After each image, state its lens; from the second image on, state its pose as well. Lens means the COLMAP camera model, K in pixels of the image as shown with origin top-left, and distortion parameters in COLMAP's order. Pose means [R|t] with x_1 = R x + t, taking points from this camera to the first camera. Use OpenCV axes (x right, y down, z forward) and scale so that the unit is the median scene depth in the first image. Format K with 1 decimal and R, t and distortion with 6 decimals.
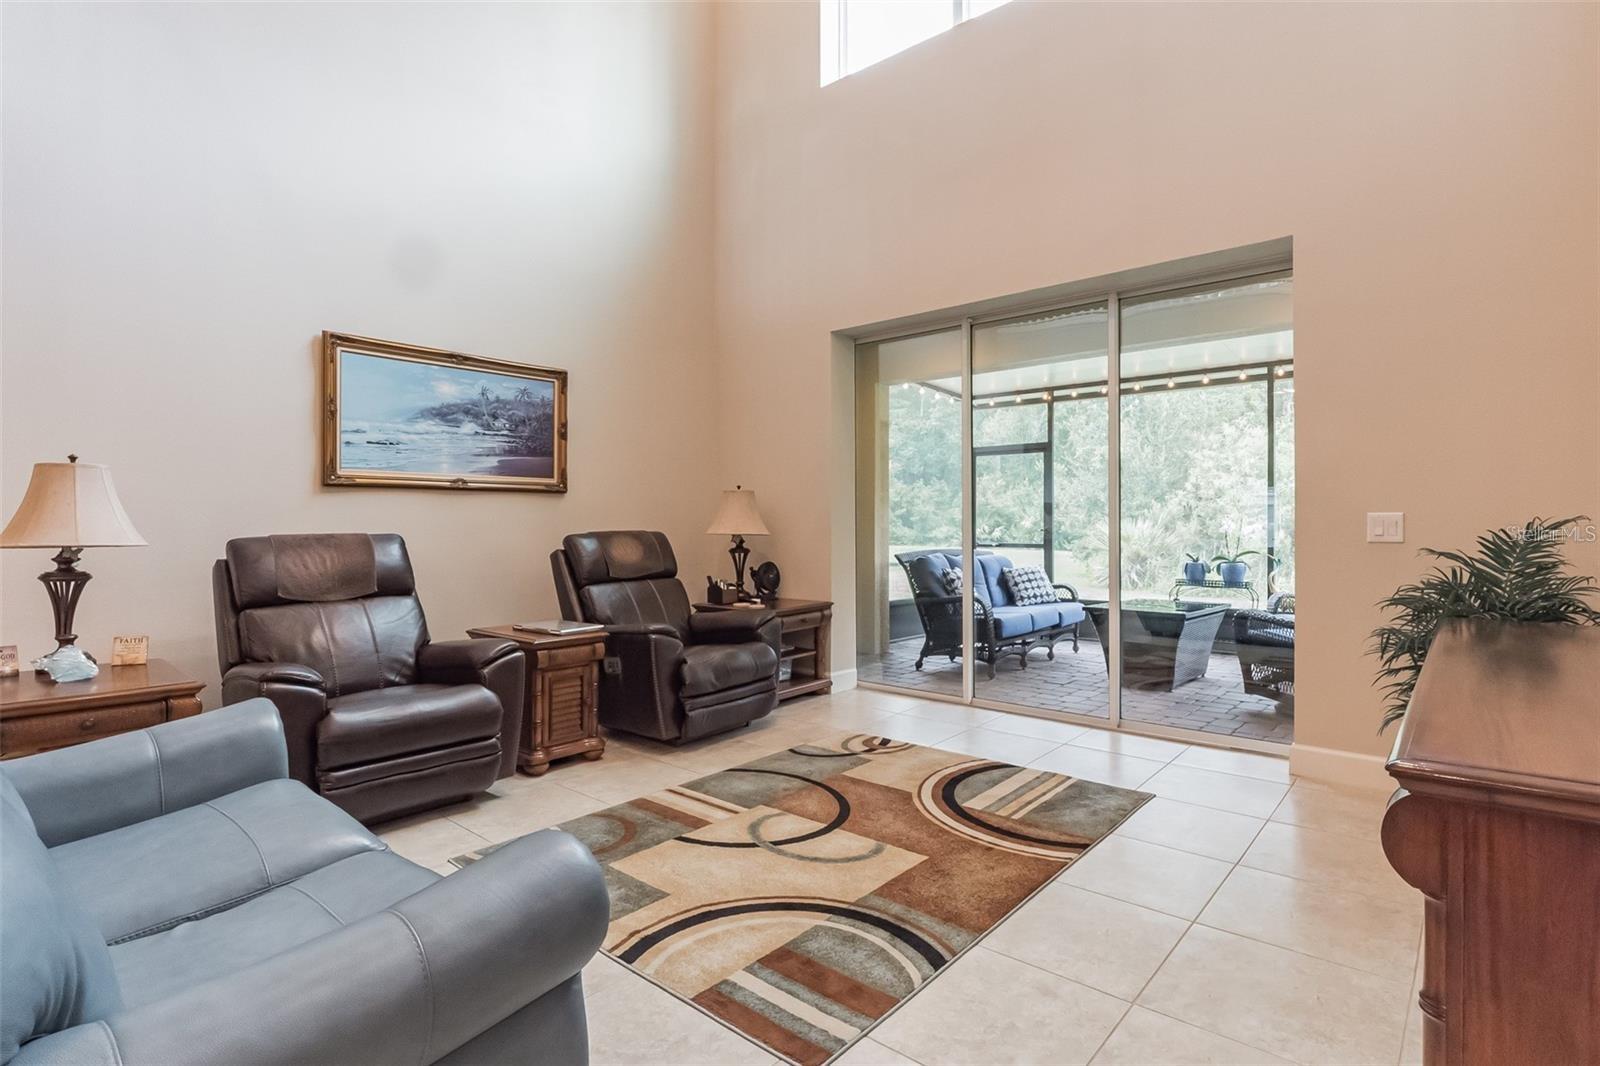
lens RADIAL K [[768.3, 0, 825.4], [0, 768.3, 529.7], [0, 0, 1]] dist [-0.022595, -0.001137]
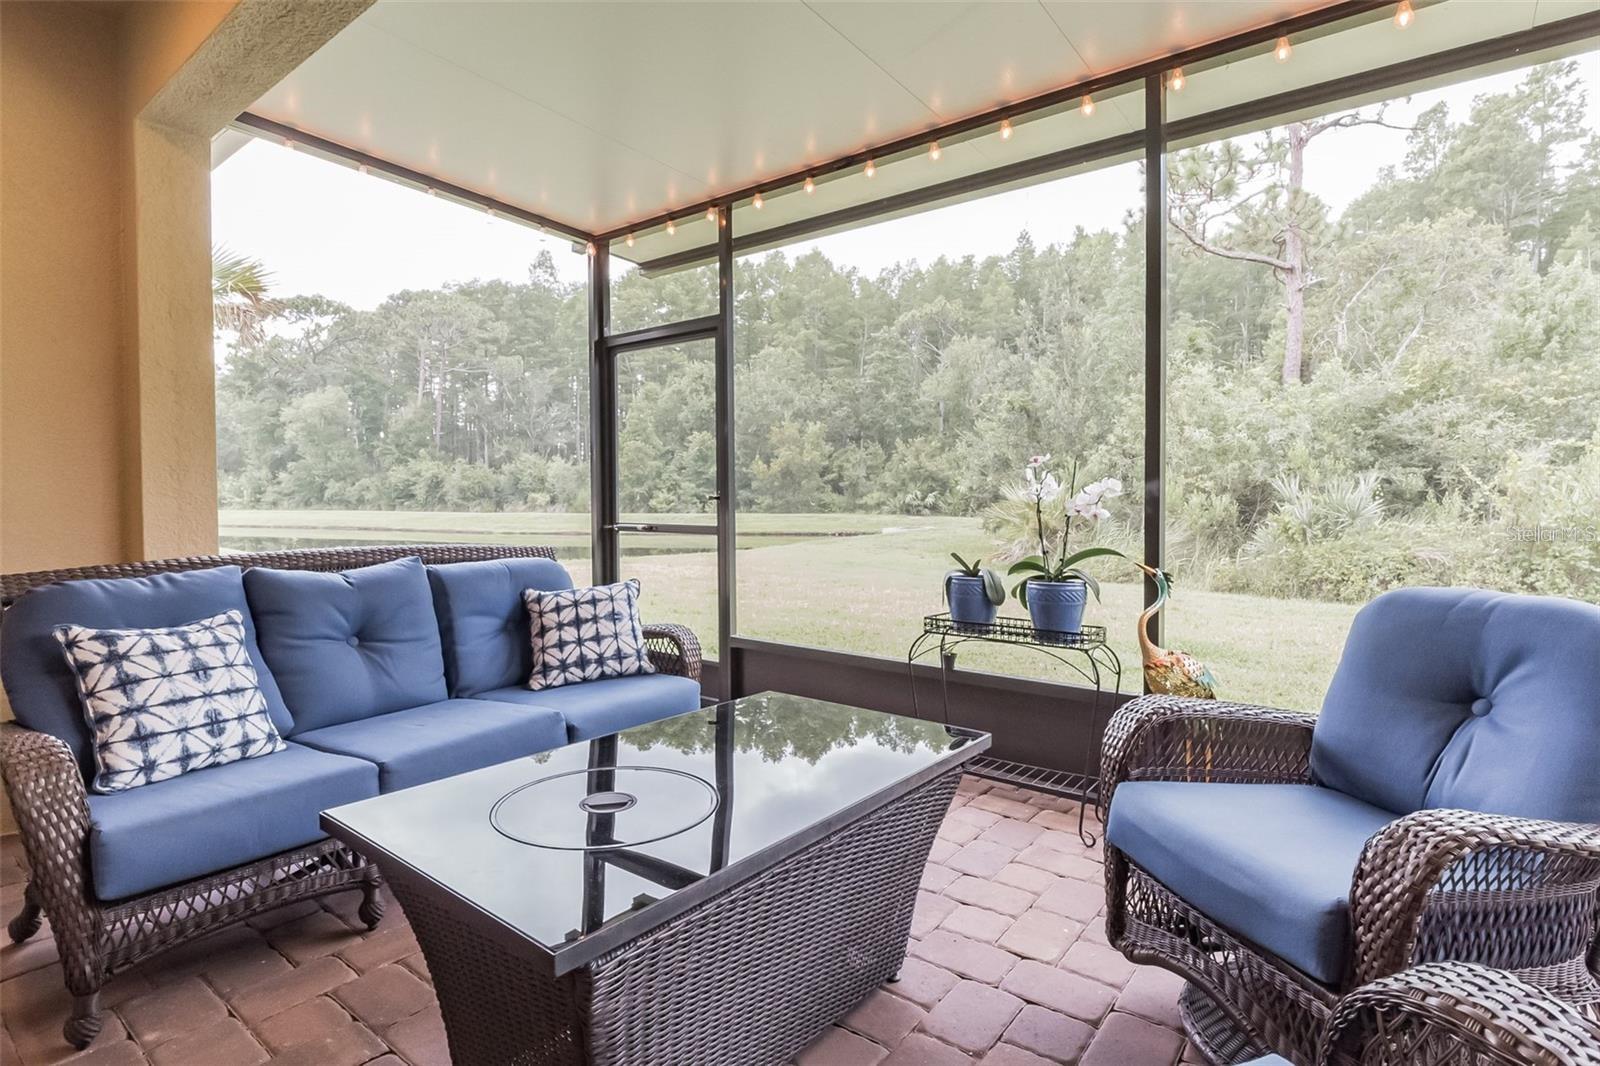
lens RADIAL K [[800.3, 0, 807.7], [0, 800.3, 522.8], [0, 0, 1]] dist [0.001418, -0.000201]
pose [[0.998788, -0.009768, 0.048236, 0.318515], [0.008174, 0.999418, 0.033126, -0.000021], [-0.048531, -0.032692, 0.998287, 0.490451]]
